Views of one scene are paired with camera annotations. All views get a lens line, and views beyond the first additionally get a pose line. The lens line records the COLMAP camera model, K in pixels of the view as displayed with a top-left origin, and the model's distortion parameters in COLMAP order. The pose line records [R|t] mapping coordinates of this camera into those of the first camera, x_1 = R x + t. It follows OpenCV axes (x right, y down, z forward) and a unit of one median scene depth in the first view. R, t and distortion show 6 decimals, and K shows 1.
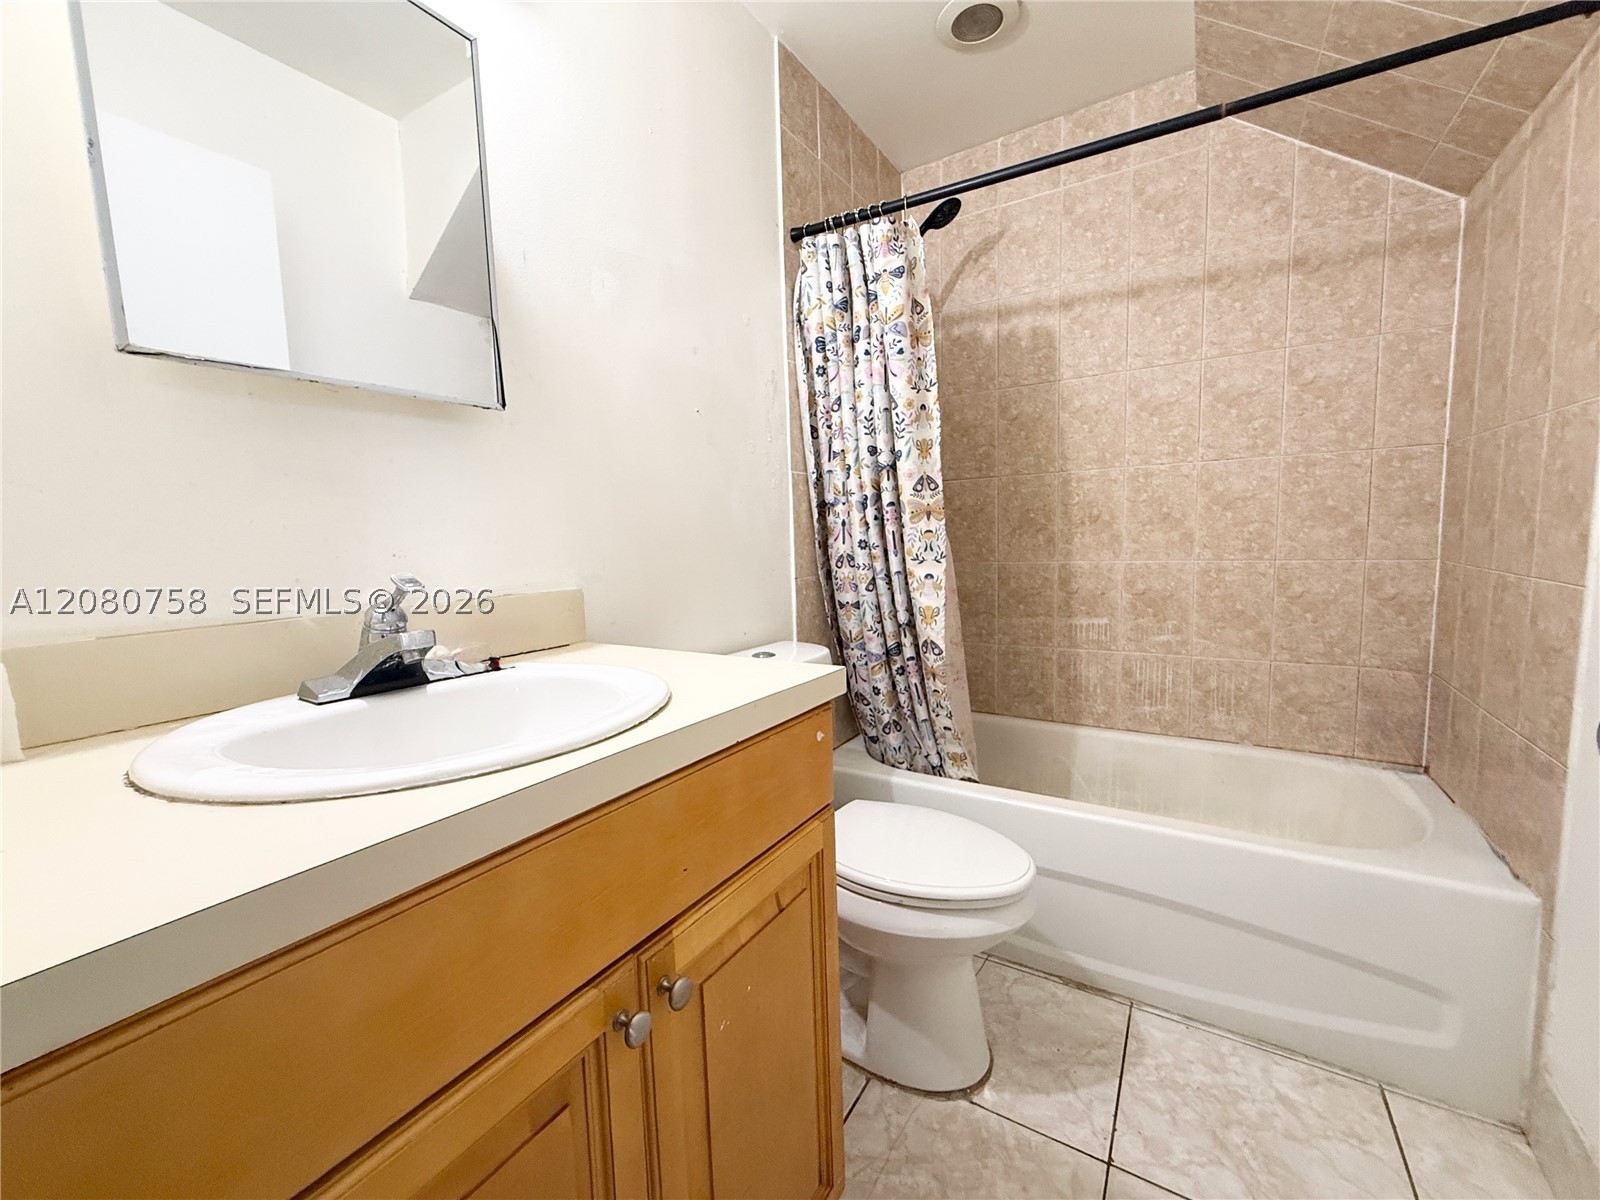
lens RADIAL K [[638.2, 0, 797.4], [0, 638.2, 602.5], [0, 0, 1]] dist [-0.001434, -0.000267]
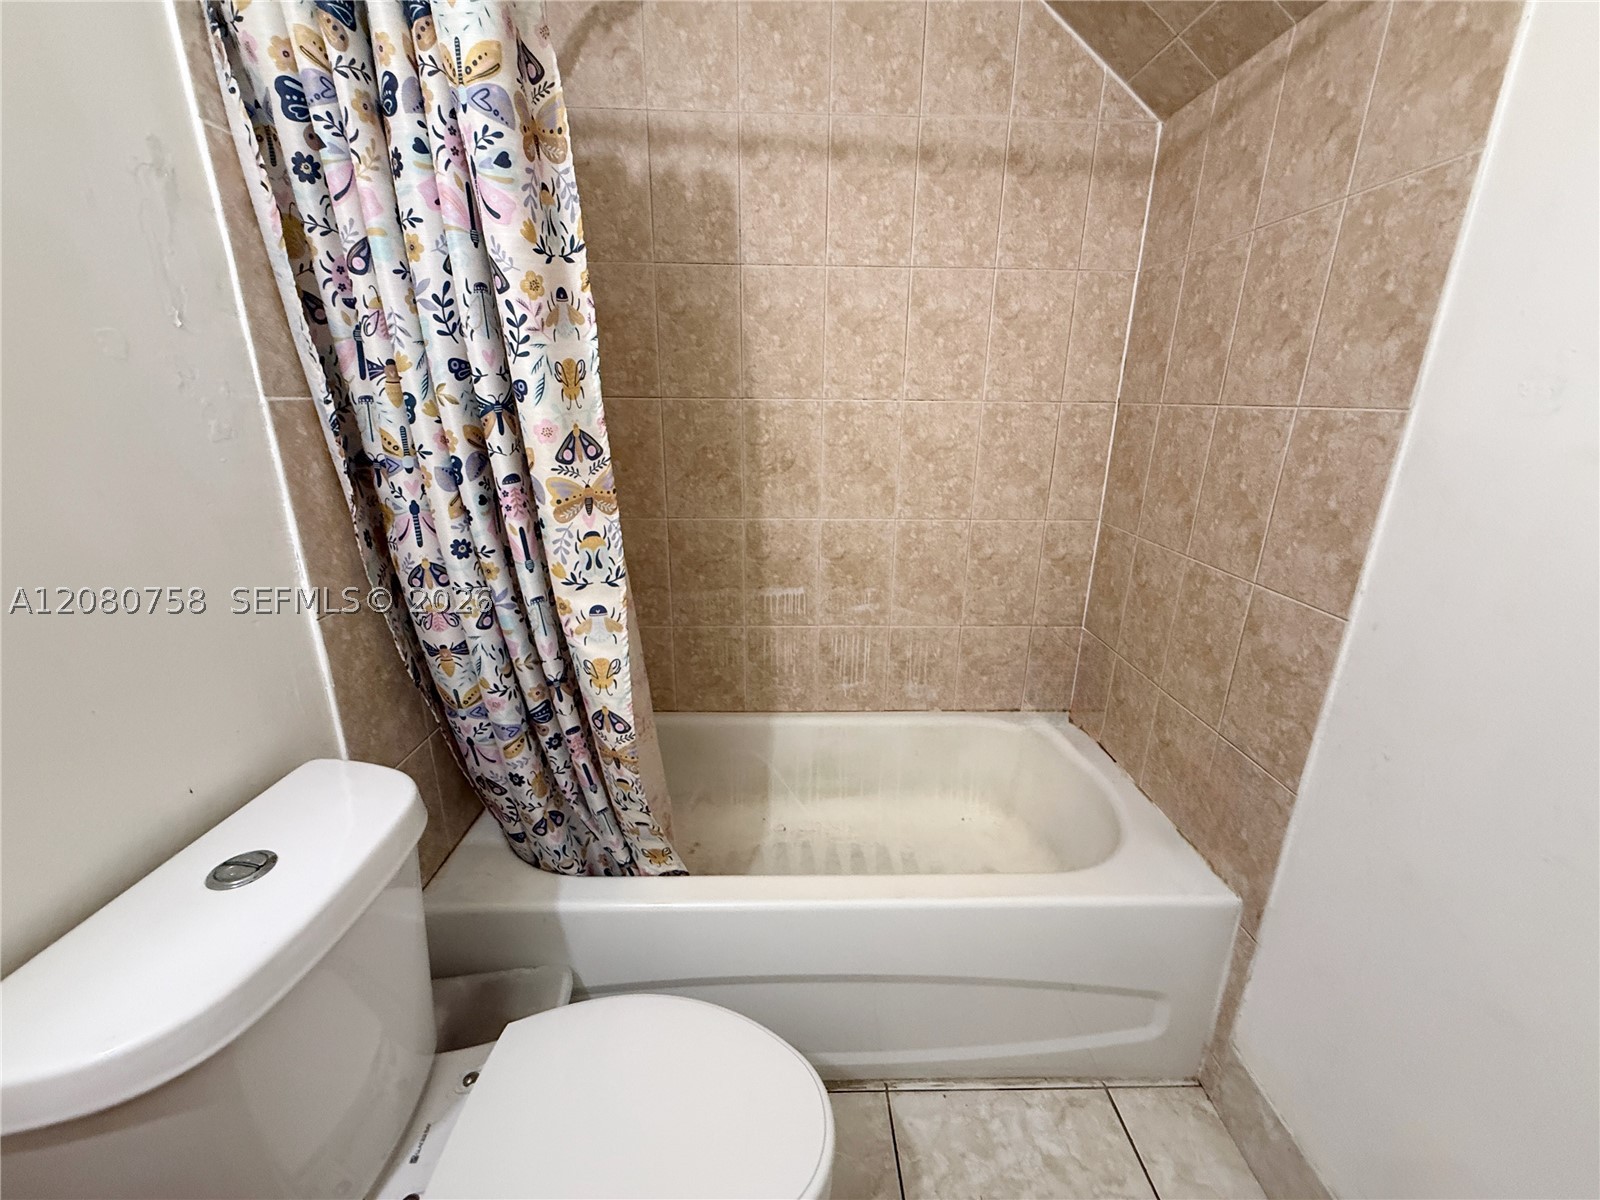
lens RADIAL K [[638.2, 0, 797.4], [0, 638.2, 602.5], [0, 0, 1]] dist [-0.001434, -0.000267]
pose [[0.834306, -0.127812, 0.536282, 0.044197], [0.021012, 0.979420, 0.200736, -0.144836], [-0.550902, -0.156207, 0.819821, 0.391223]]
